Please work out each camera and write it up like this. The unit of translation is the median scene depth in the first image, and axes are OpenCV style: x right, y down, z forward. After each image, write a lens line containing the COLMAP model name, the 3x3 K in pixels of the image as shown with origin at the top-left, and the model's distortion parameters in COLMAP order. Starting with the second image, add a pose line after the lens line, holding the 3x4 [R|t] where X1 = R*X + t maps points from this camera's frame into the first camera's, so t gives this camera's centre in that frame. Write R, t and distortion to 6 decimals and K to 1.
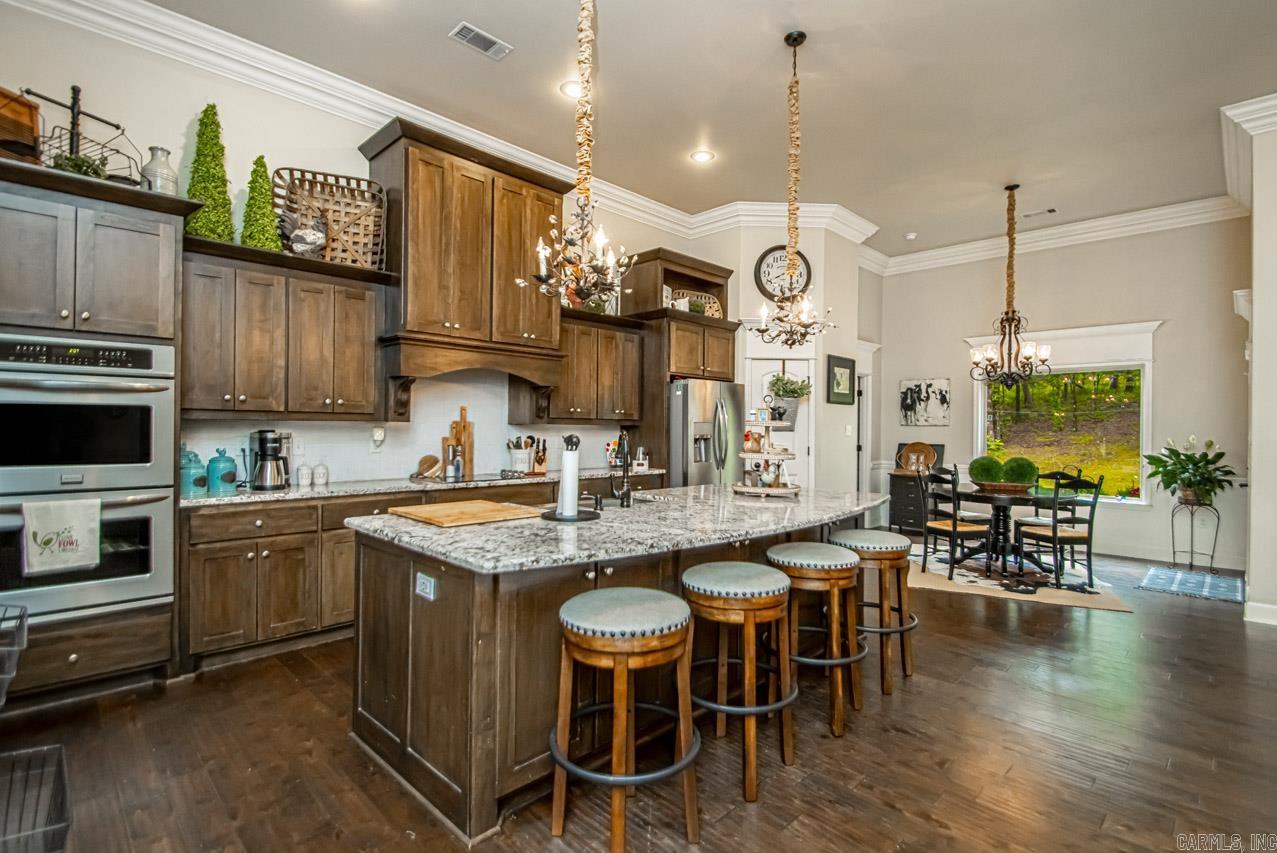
lens RADIAL K [[597.8, 0, 638.1], [0, 597.8, 427.6], [0, 0, 1]] dist [-0.004354, -0.000555]
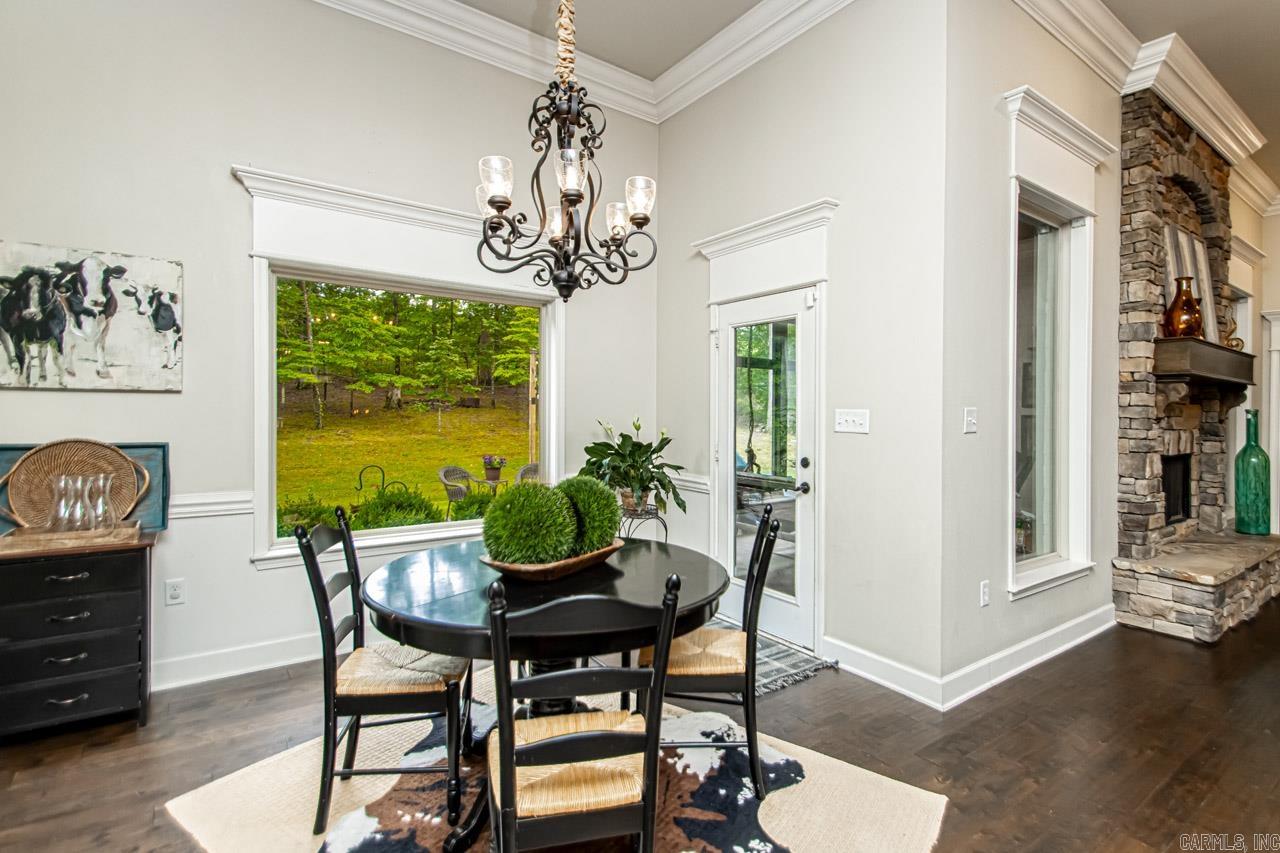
lens RADIAL K [[599.2, 0, 640.5], [0, 599.2, 420.1], [0, 0, 1]] dist [-0.004354, -0.000555]
pose [[0.177756, -0.010374, 0.984020, 0.205583], [-0.002405, 0.999937, 0.010976, 0.009423], [-0.984072, -0.004318, 0.177720, 0.643952]]
